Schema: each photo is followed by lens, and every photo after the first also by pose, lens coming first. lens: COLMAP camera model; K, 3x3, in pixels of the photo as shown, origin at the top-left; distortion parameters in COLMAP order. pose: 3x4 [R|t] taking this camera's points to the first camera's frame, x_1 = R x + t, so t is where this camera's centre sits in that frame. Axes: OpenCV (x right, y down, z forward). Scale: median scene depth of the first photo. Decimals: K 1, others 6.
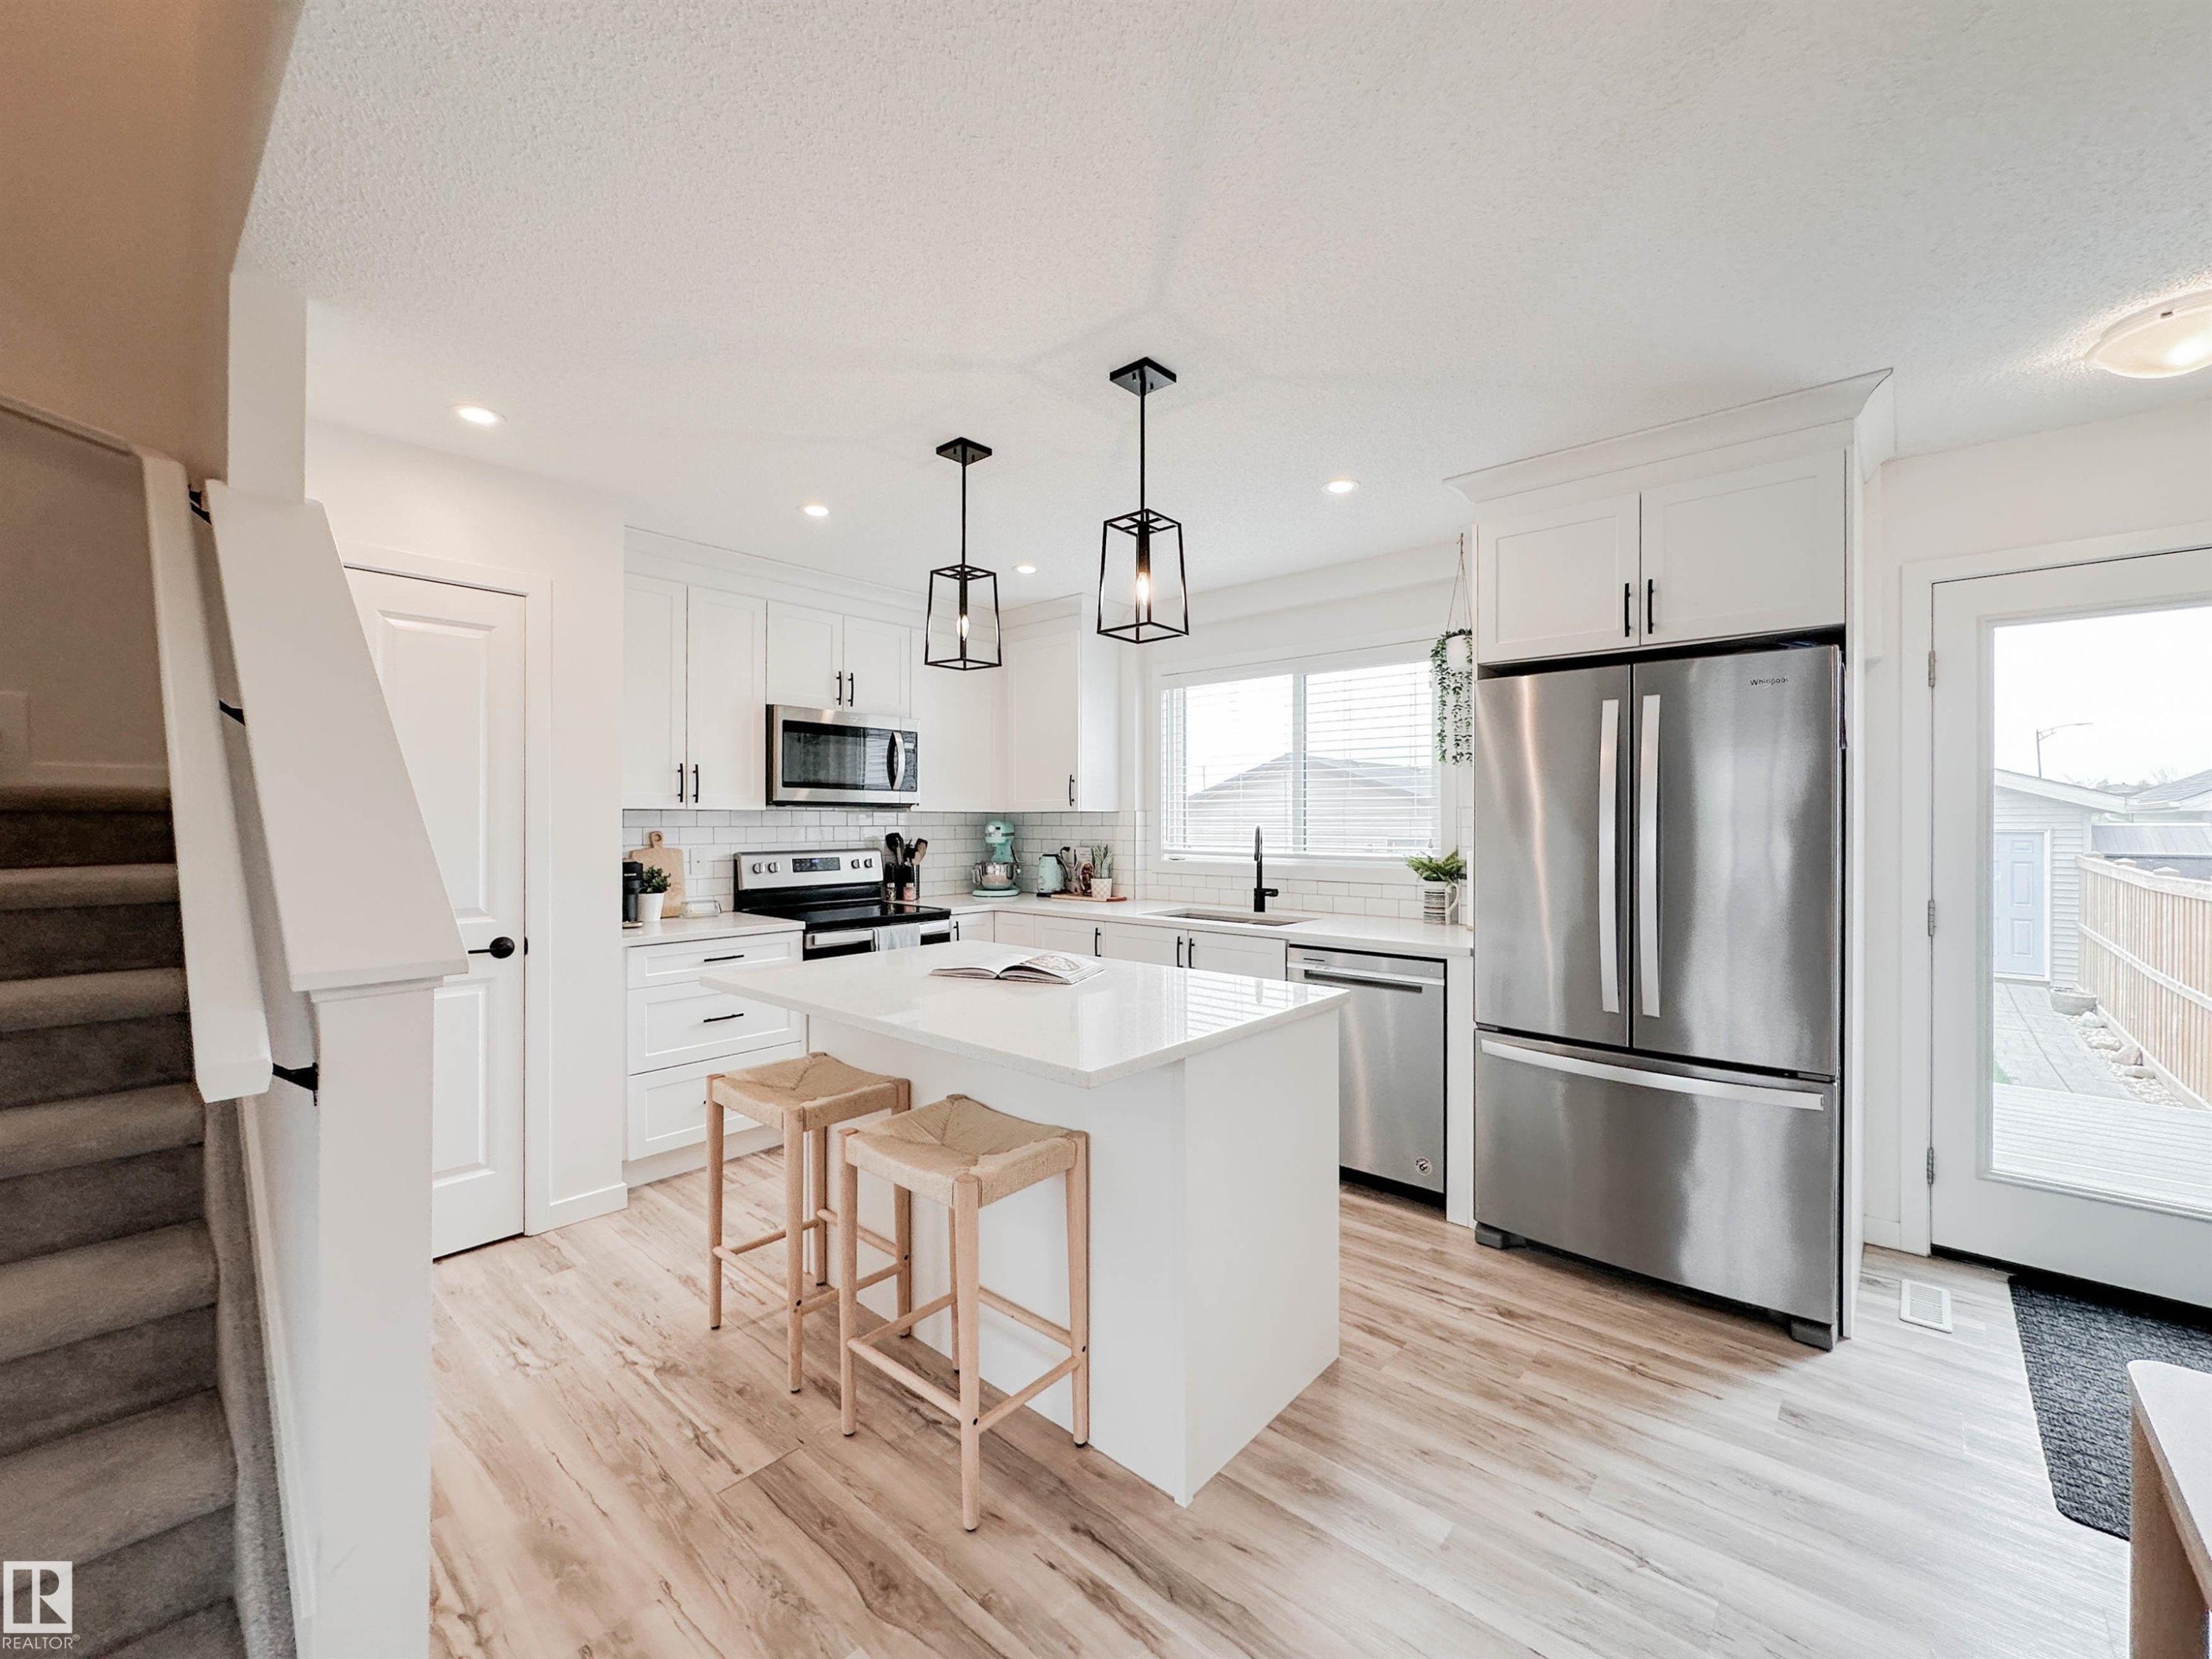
lens RADIAL K [[926.7, 0, 1101.5], [0, 926.7, 815.0], [0, 0, 1]] dist [-0.002387, 0.000054]
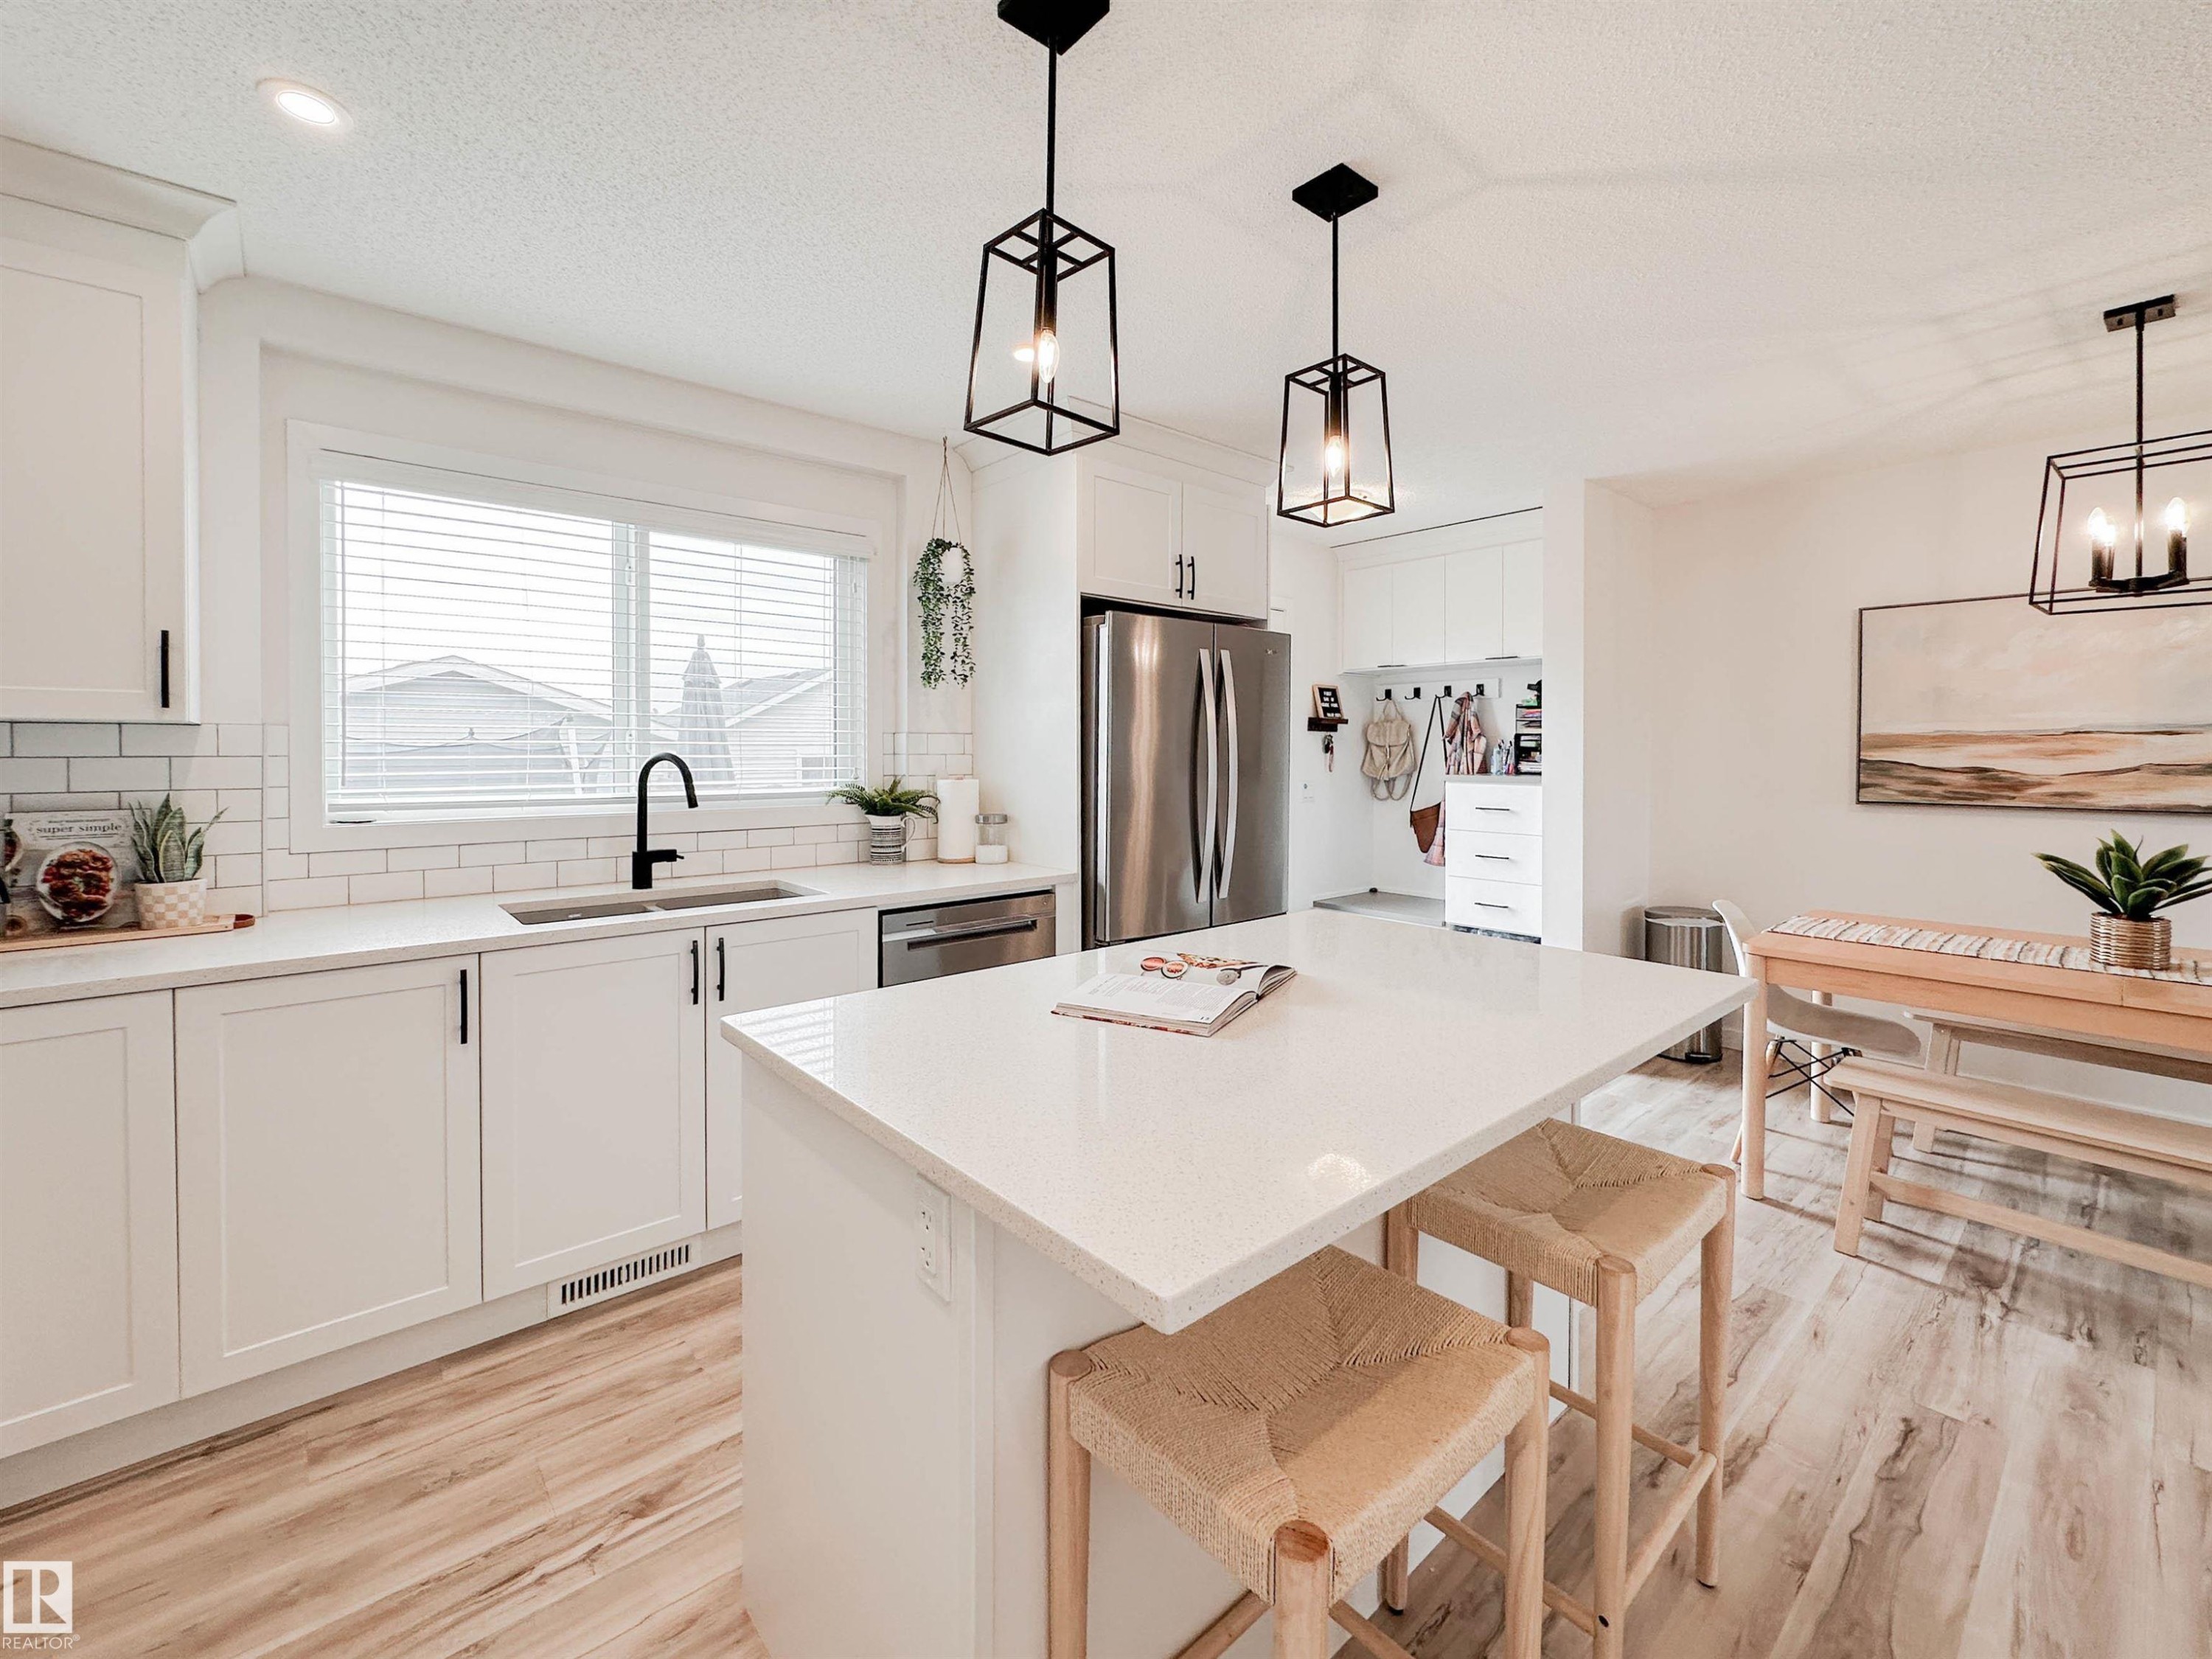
lens RADIAL K [[926.7, 0, 1131.7], [0, 926.7, 761.1], [0, 0, 1]] dist [-0.002387, 0.000054]
pose [[0.114358, -0.009749, 0.993392, -0.525604], [-0.005200, 0.999932, 0.010412, 0.009709], [-0.993426, -0.006356, 0.114299, 0.730653]]
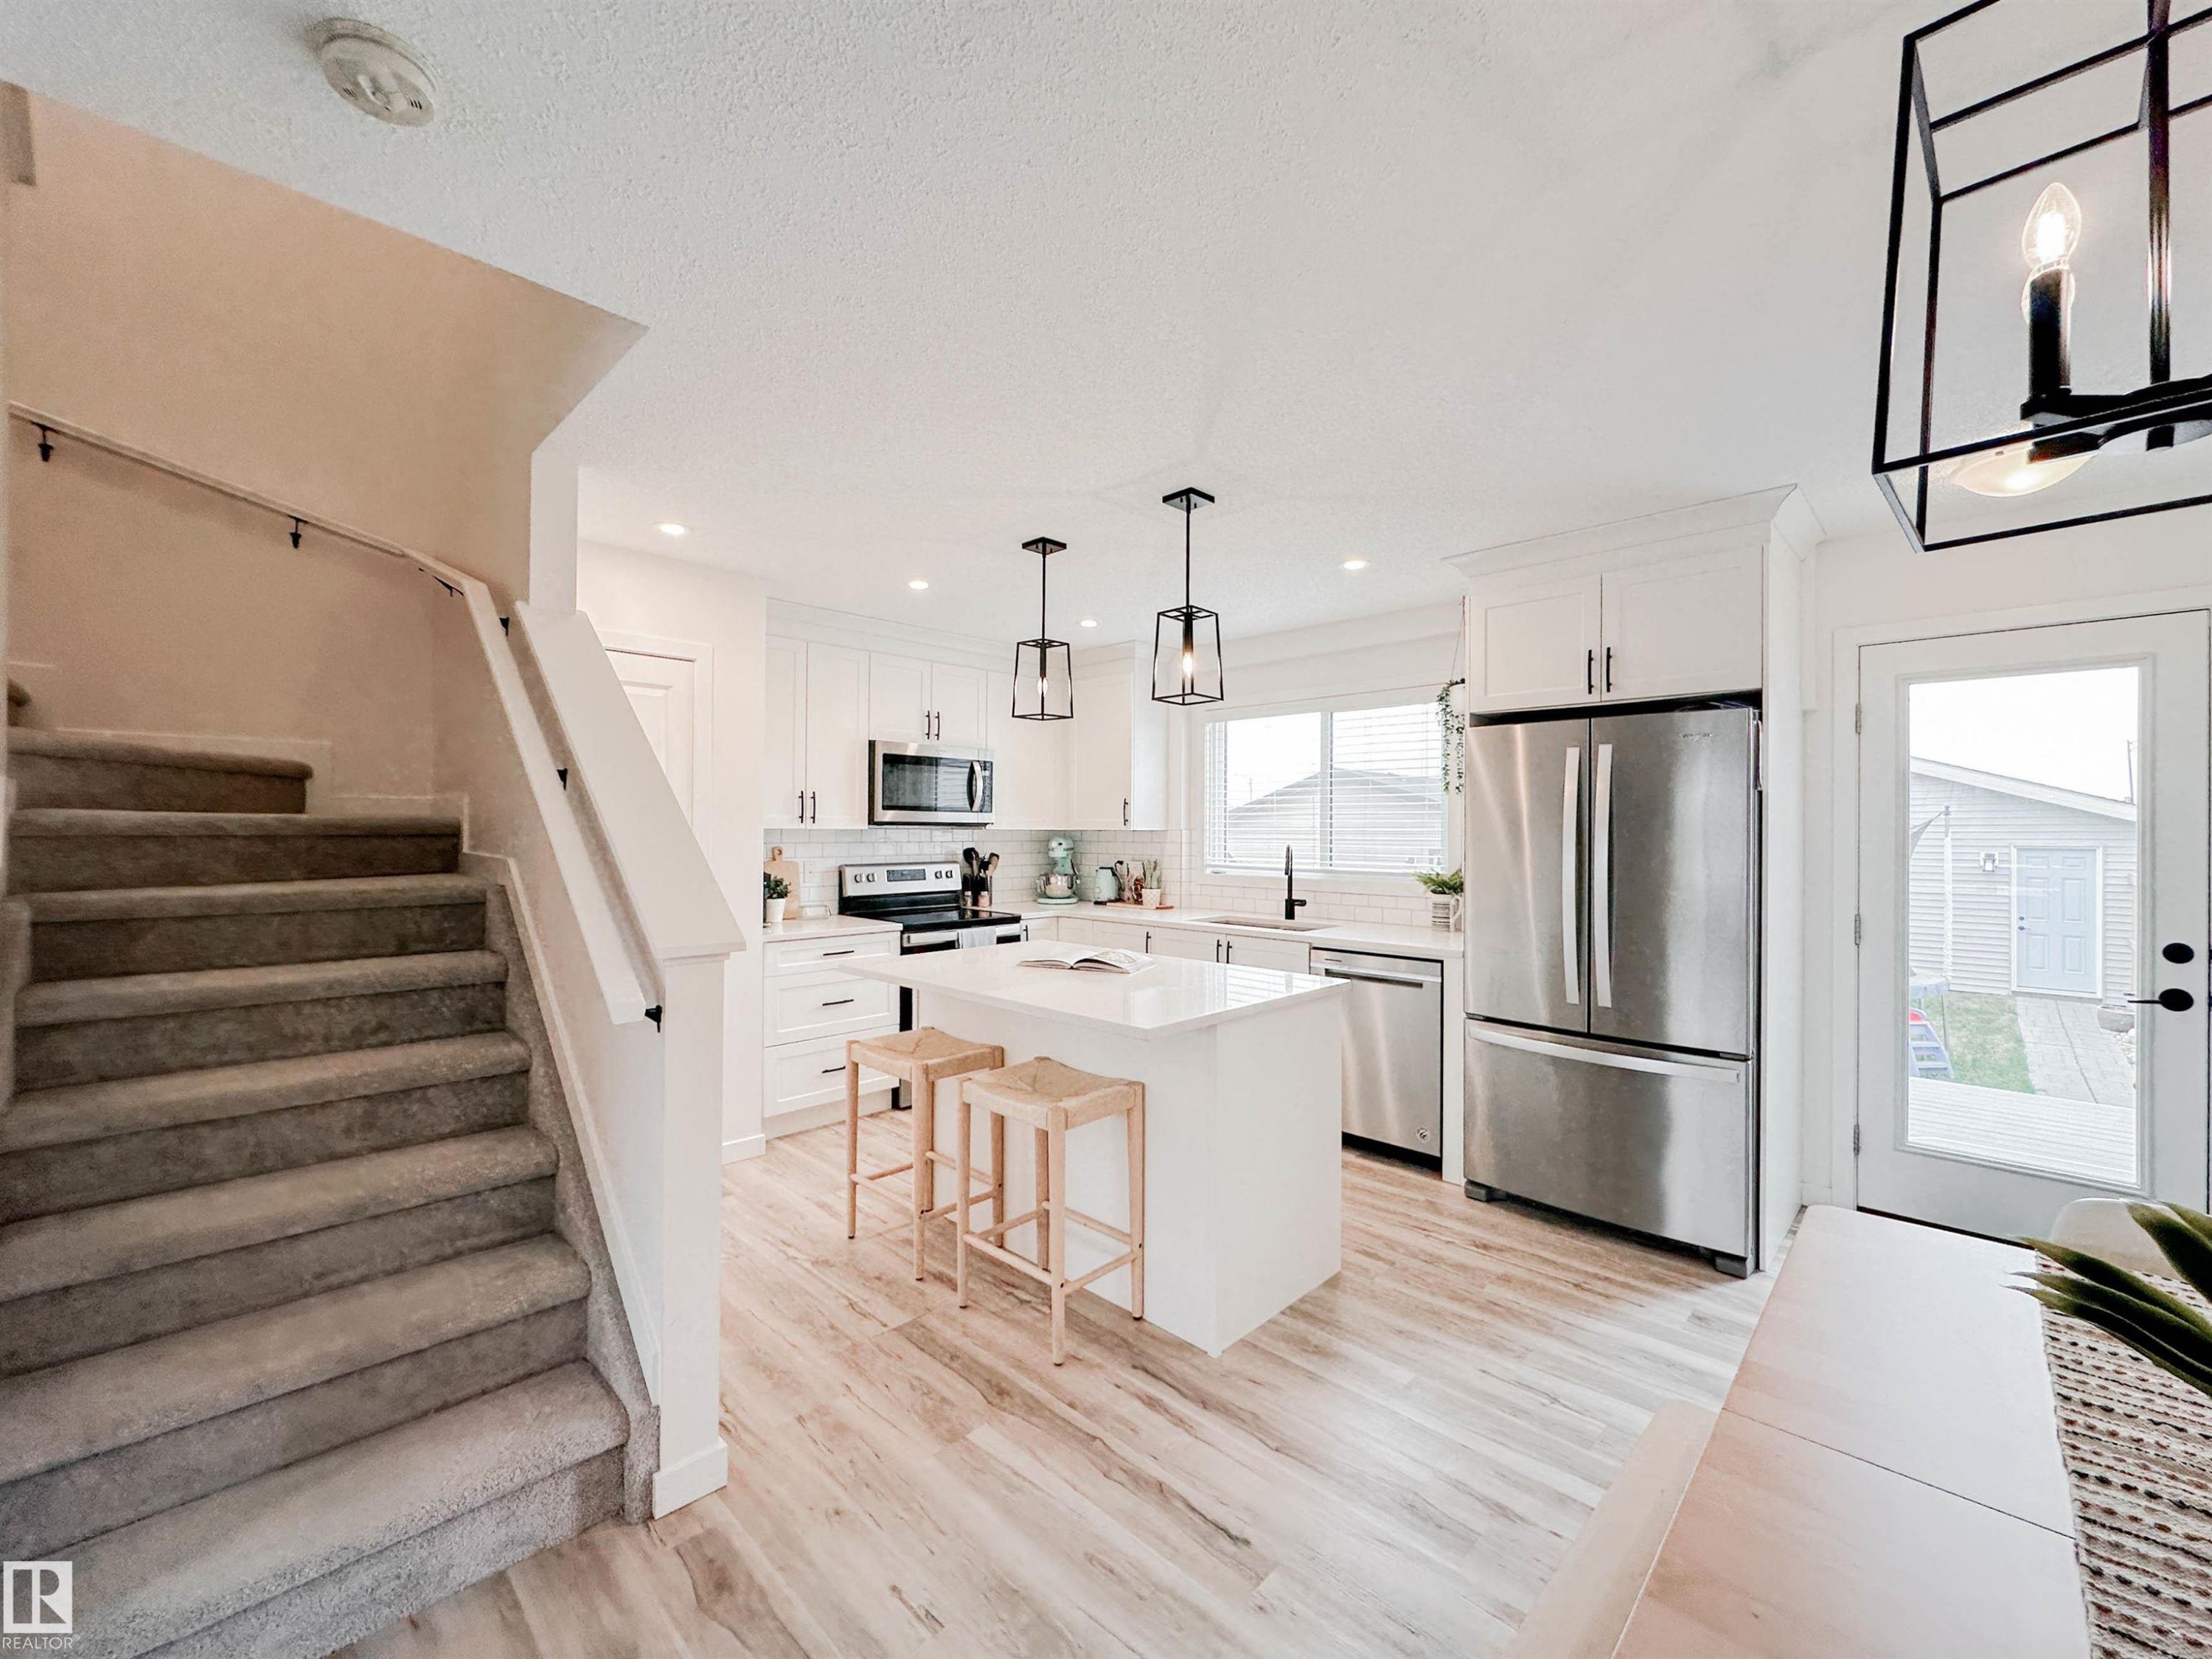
lens RADIAL K [[915.7, 0, 1099.1], [0, 915.7, 823.1], [0, 0, 1]] dist [-0.000831, 0.000075]
pose [[0.998586, 0.004588, -0.052954, -0.006640], [-0.004665, 0.999988, -0.001329, -0.015225], [0.052947, 0.001574, 0.998596, -0.181460]]
